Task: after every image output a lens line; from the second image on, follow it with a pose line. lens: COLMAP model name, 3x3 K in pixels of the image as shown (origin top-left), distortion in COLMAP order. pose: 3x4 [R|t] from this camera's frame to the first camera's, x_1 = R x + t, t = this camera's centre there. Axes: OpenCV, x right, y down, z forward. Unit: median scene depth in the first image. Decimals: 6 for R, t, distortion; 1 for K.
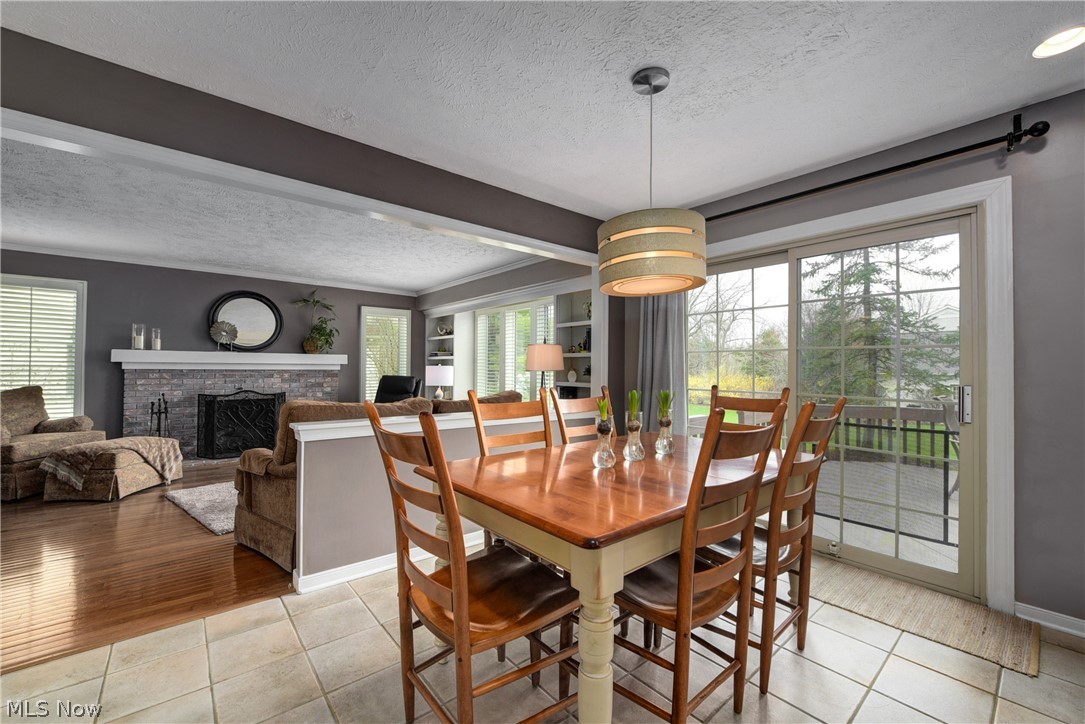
lens RADIAL K [[433.9, 0, 537.7], [0, 433.9, 360.0], [0, 0, 1]] dist [-0.002572, -0.000423]
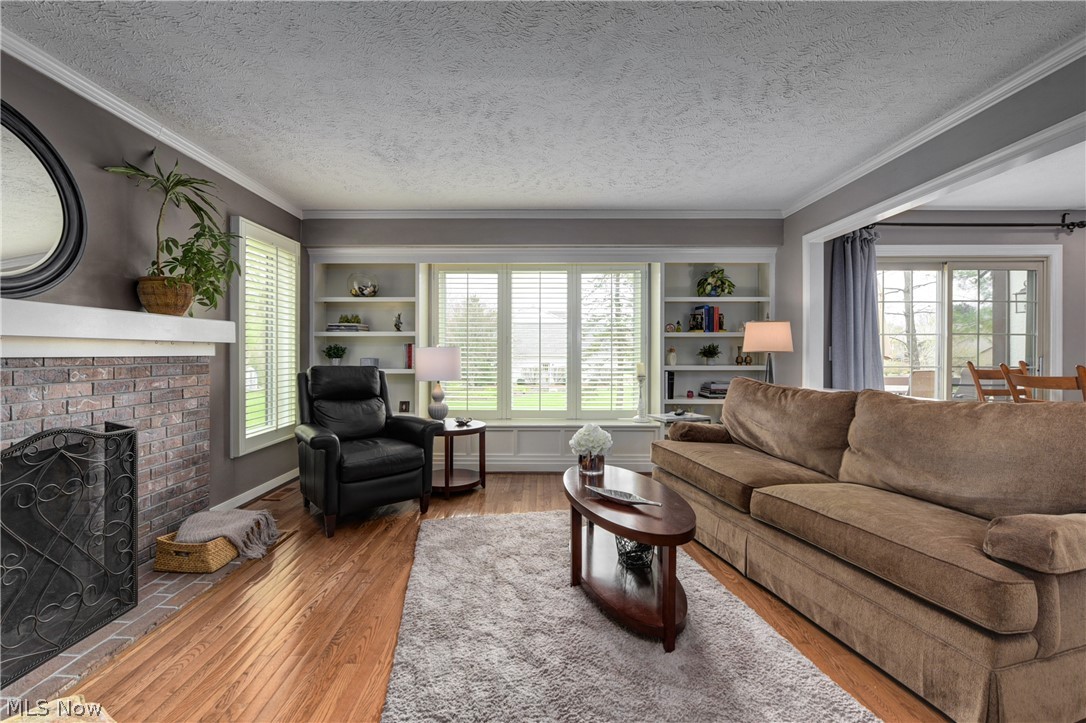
lens RADIAL K [[441.7, 0, 538.1], [0, 441.7, 352.3], [0, 0, 1]] dist [-0.007106, -0.000203]
pose [[0.646226, -0.007374, 0.763111, -0.771771], [-0.008872, 0.999813, 0.017174, 0.011974], [-0.763095, -0.017869, 0.646040, 0.634374]]
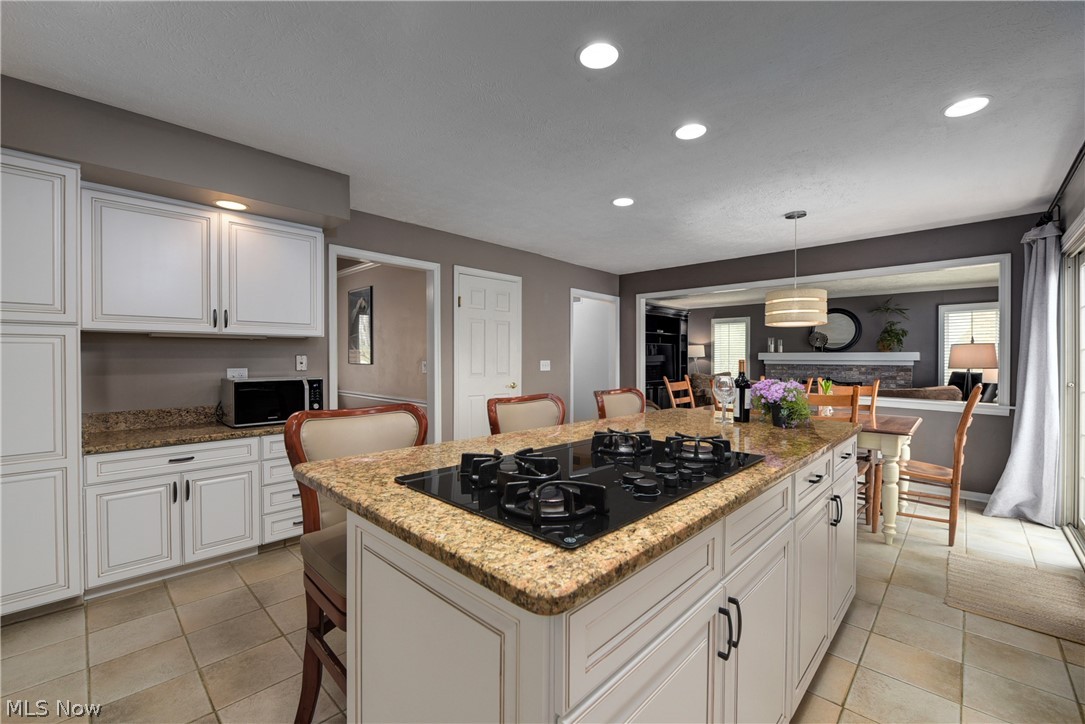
lens RADIAL K [[450.1, 0, 533.9], [0, 450.1, 360.3], [0, 0, 1]] dist [-0.019065, -0.000013]
pose [[0.114896, -0.001325, -0.993377, 0.765398], [0.017222, 0.999851, 0.000658, -0.010915], [0.993228, -0.017184, 0.114902, -0.147787]]
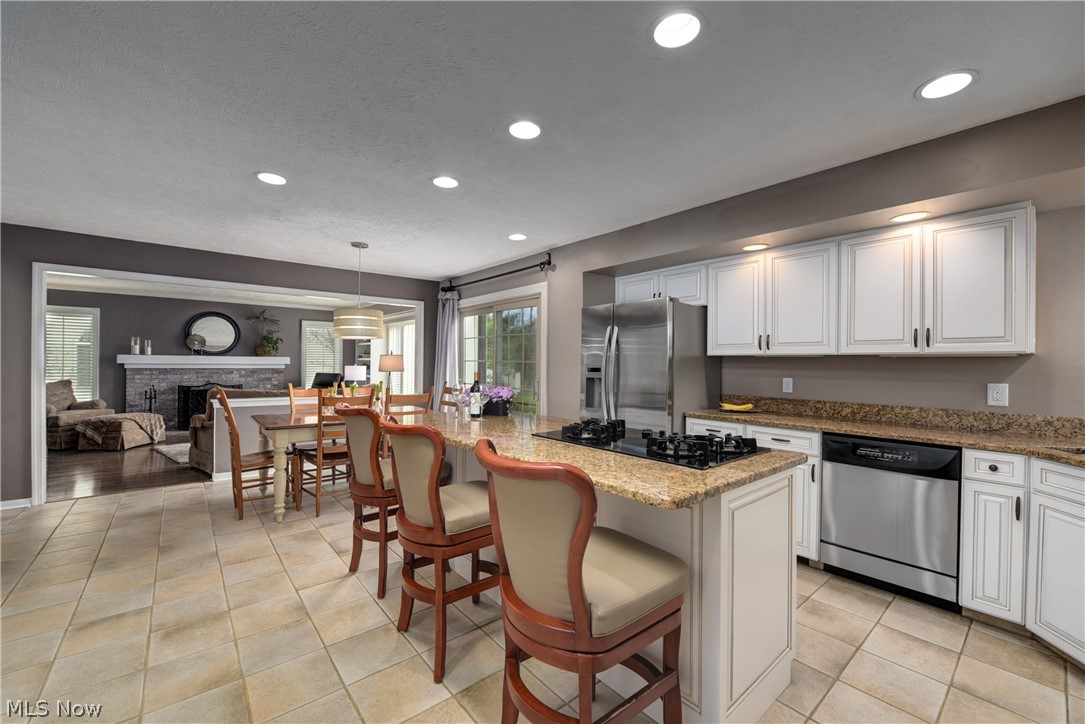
lens RADIAL K [[432.6, 0, 538.3], [0, 432.6, 363.4], [0, 0, 1]] dist [-0.005199, -0.000077]
pose [[0.999992, 0.003490, 0.001787, 0.443264], [-0.003527, 0.999766, 0.021324, -0.031519], [-0.001712, -0.021330, 0.999771, -0.465337]]
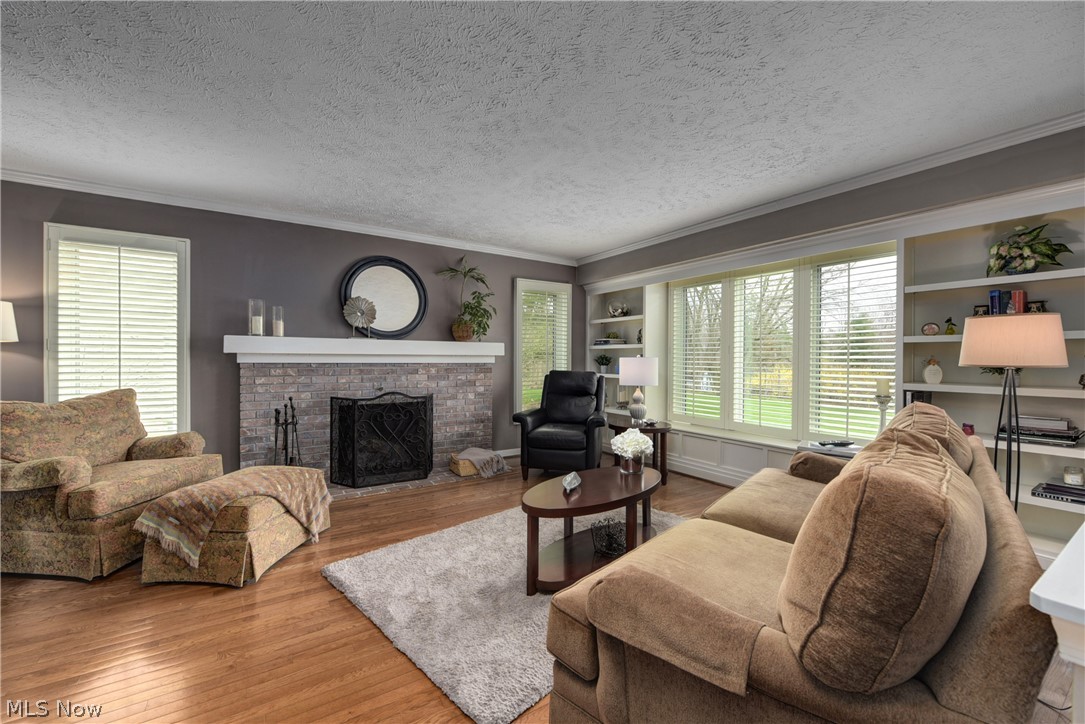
lens RADIAL K [[436.9, 0, 542.5], [0, 436.9, 362.0], [0, 0, 1]] dist [-0.003053, -0.000303]
pose [[0.993879, -0.001788, -0.110460, -0.387093], [0.004545, 0.999684, 0.024705, 0.003922], [0.110381, -0.025056, 0.993573, 0.346757]]
